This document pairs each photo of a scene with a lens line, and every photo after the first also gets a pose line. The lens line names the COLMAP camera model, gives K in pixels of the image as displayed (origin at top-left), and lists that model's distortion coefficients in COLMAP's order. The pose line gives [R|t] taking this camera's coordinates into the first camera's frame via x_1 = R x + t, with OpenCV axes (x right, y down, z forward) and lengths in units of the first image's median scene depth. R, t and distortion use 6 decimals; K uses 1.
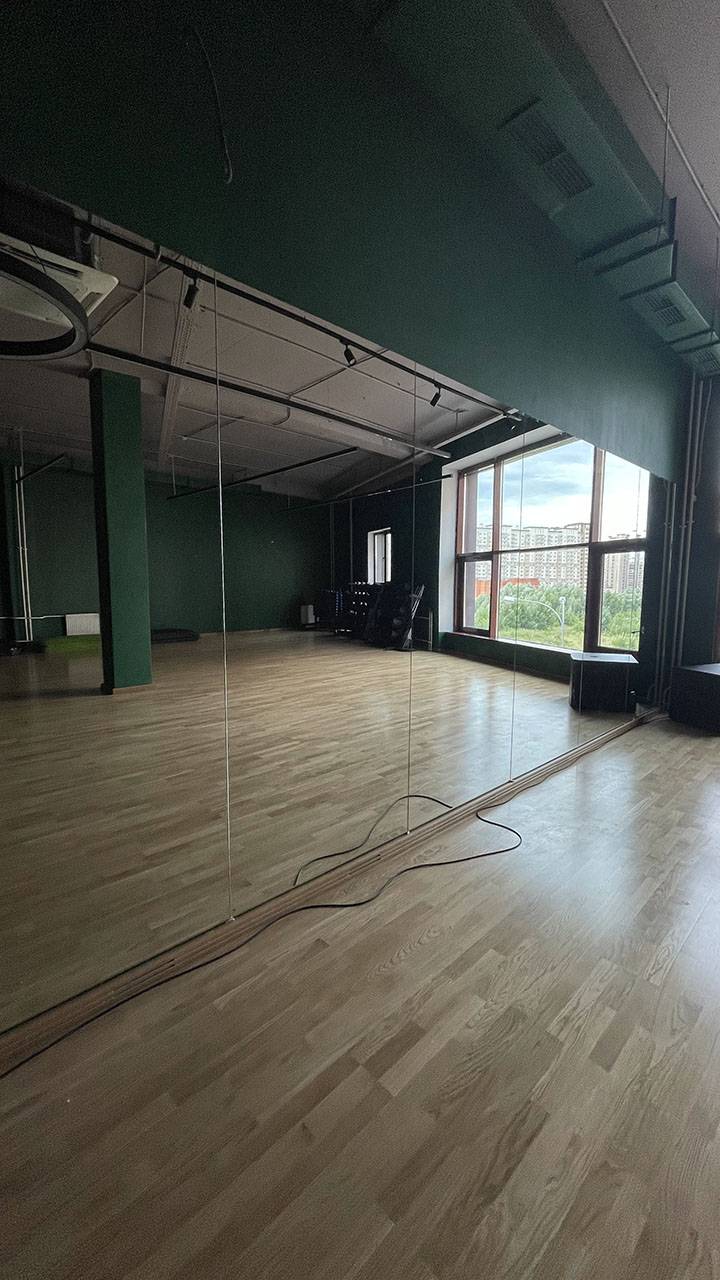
lens RADIAL K [[530.6, 0, 358.7], [0, 530.6, 644.9], [0, 0, 1]] dist [-0.004793, -0.001662]
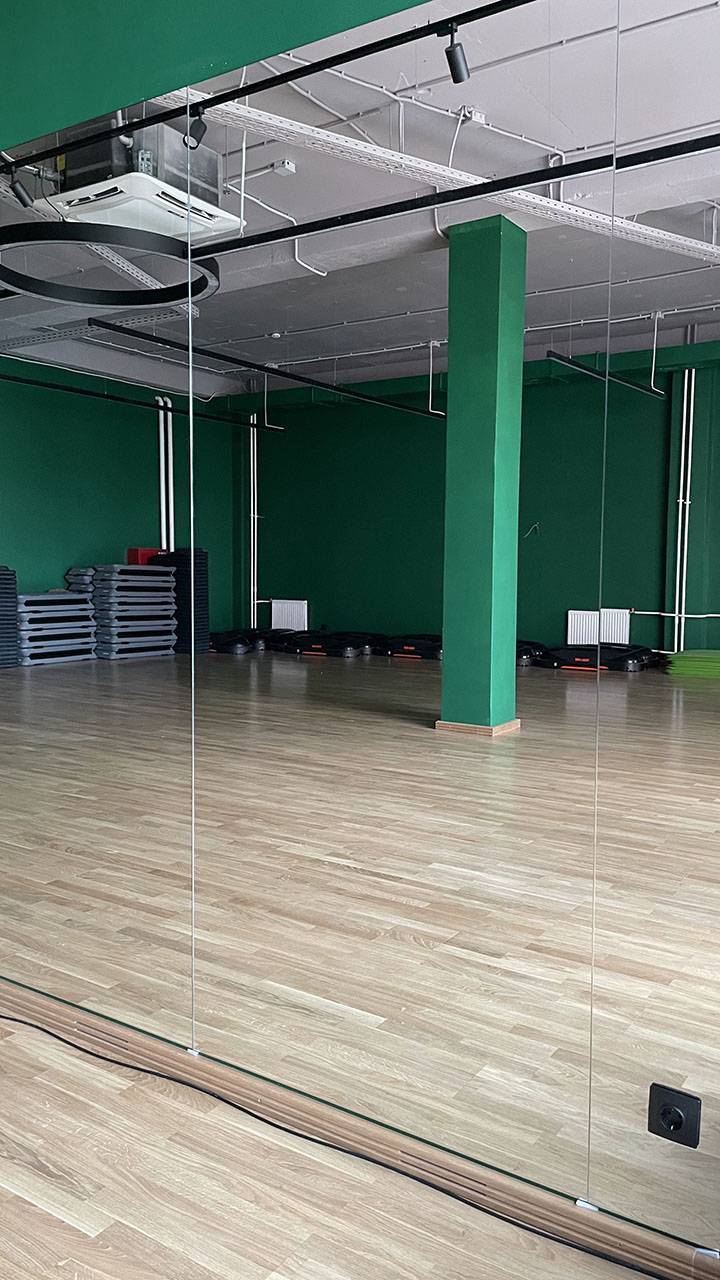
lens RADIAL K [[976.8, 0, 360.4], [0, 976.8, 636.7], [0, 0, 1]] dist [-0.041488, -0.005381]
pose [[0.195421, 0.081393, -0.977336, 0.759028], [-0.128534, 0.990080, 0.056754, -0.077881], [0.972260, 0.114530, 0.203944, 0.758711]]
